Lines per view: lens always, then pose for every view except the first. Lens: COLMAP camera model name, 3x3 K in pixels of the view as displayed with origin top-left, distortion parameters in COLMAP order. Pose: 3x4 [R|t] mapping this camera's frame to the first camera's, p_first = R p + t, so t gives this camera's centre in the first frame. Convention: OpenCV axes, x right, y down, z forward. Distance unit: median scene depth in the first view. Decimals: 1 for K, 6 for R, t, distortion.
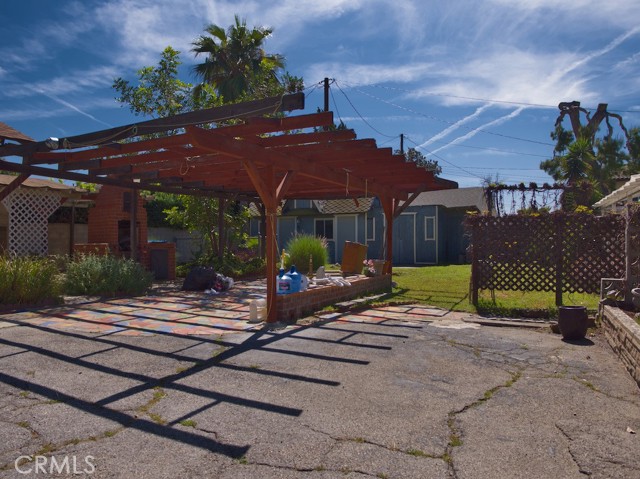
lens RADIAL K [[448.4, 0, 318.9], [0, 448.4, 233.9], [0, 0, 1]] dist [-0.160099, 0.079661]
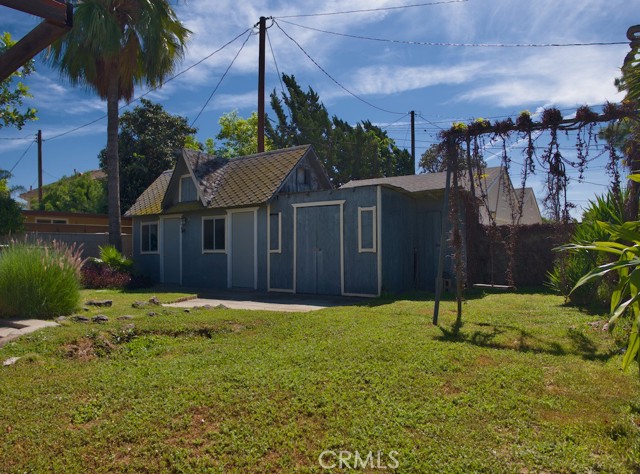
lens RADIAL K [[448.4, 0, 319.9], [0, 448.4, 221.3], [0, 0, 1]] dist [-0.160099, 0.079661]
pose [[0.991260, -0.011793, -0.131396, 0.195817], [0.005027, 0.998650, -0.051703, 0.004162], [0.131828, 0.050590, 0.989981, 0.340828]]
